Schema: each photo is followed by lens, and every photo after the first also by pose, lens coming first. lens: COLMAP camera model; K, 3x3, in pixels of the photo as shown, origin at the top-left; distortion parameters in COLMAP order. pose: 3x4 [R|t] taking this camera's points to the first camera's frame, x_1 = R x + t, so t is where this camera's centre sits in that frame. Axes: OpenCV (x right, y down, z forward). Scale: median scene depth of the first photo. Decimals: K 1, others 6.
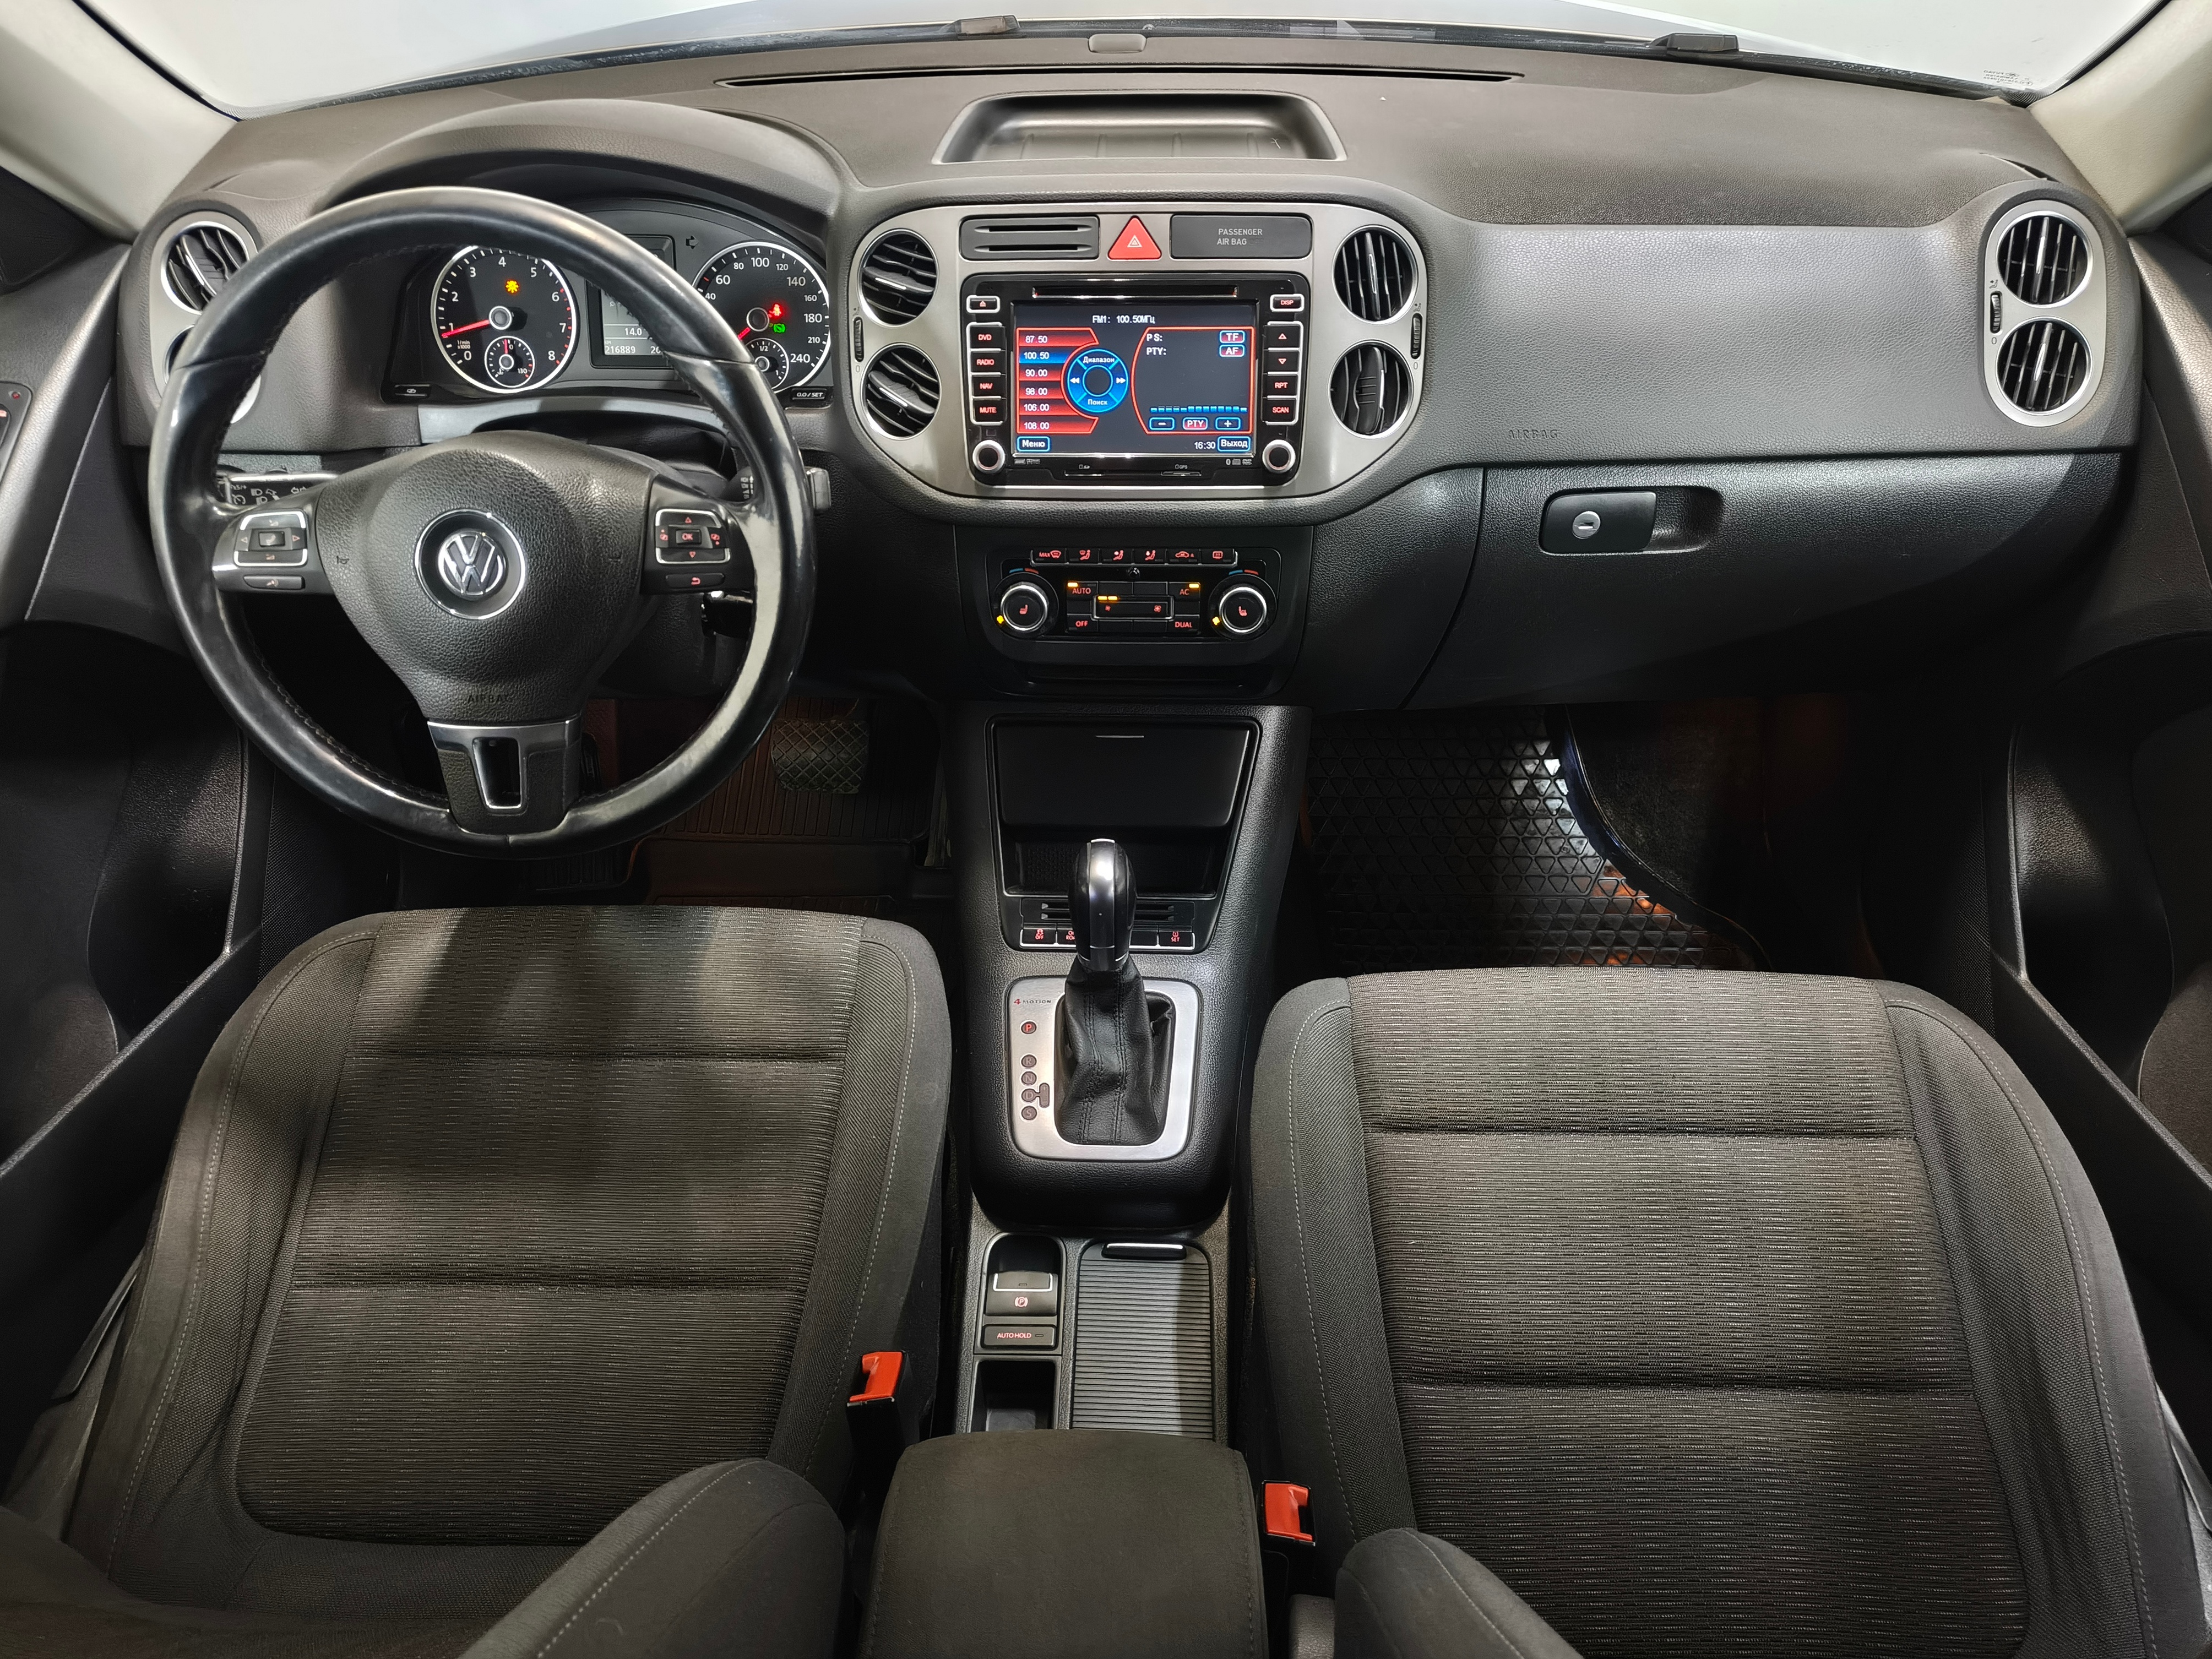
lens RADIAL K [[1531.9, 0, 1106.0], [0, 1531.9, 829.5], [0, 0, 1]] dist [0.043399, -0.053523]
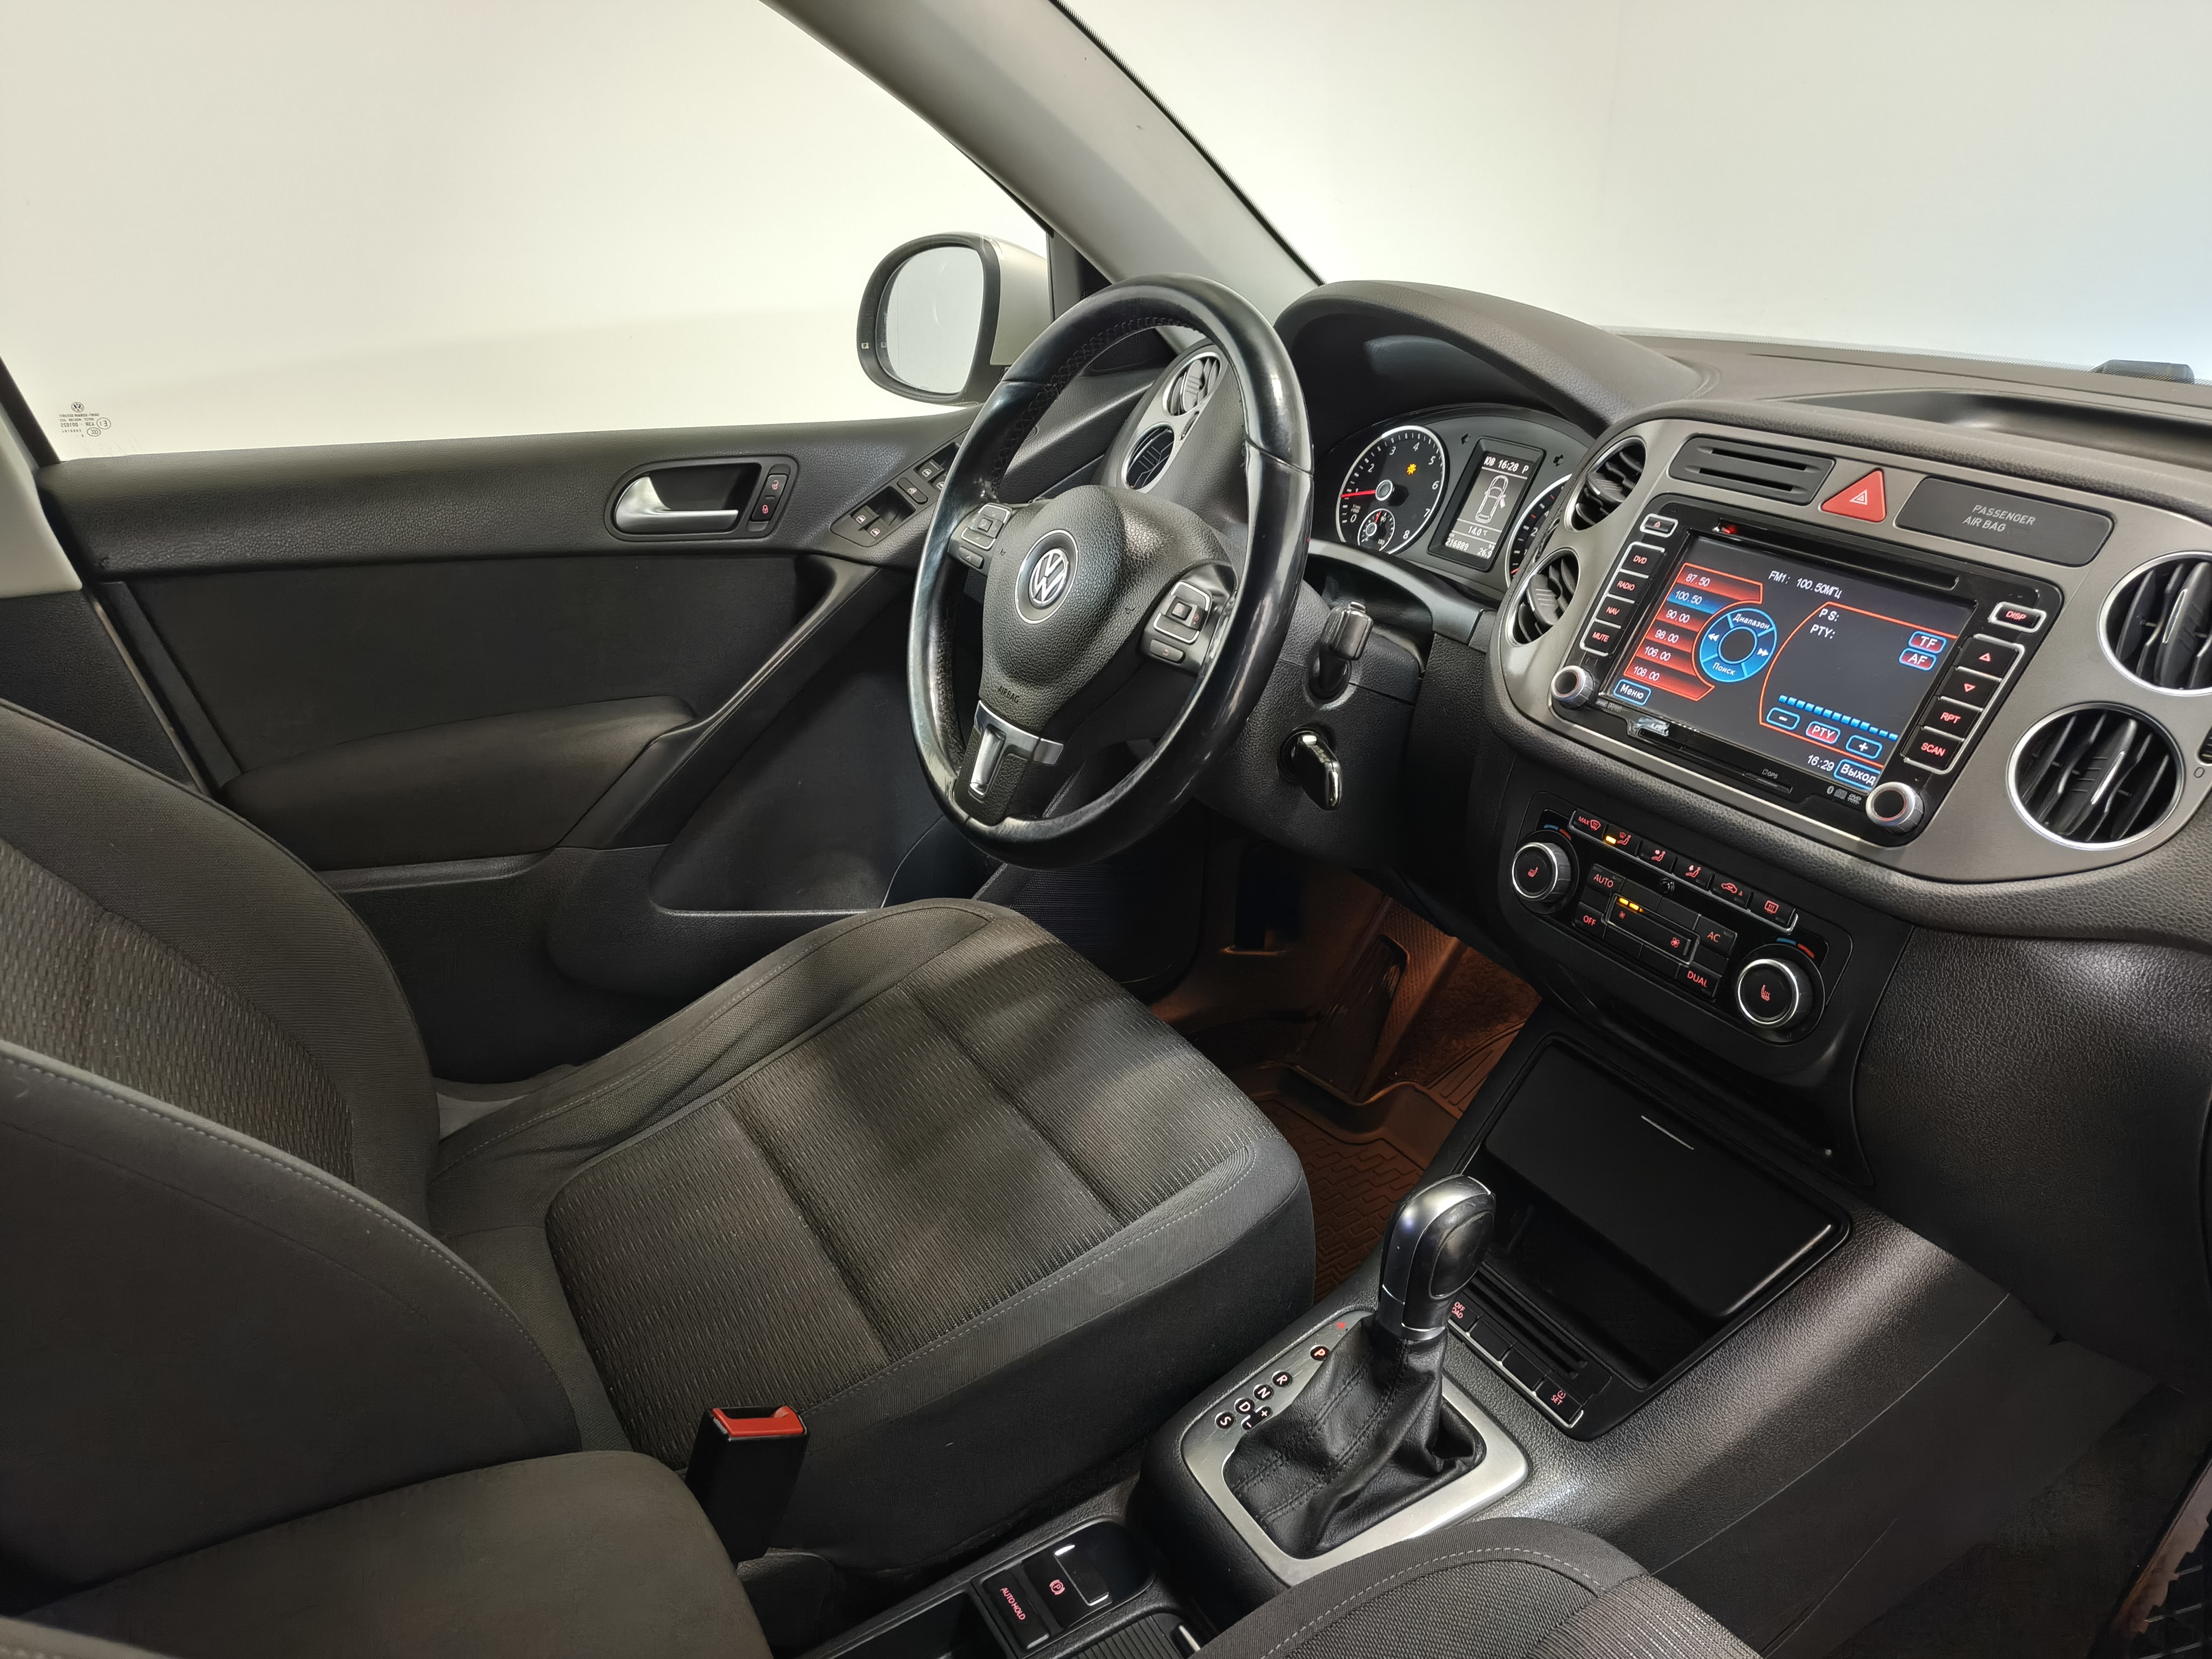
lens RADIAL K [[1519.7, 0, 1106.0], [0, 1519.7, 829.5], [0, 0, 1]] dist [0.040926, -0.093250]
pose [[0.543040, 0.364988, -0.756235, 0.434214], [-0.552279, 0.833639, 0.005765, -0.044189], [0.632531, 0.414522, 0.654275, 0.336535]]
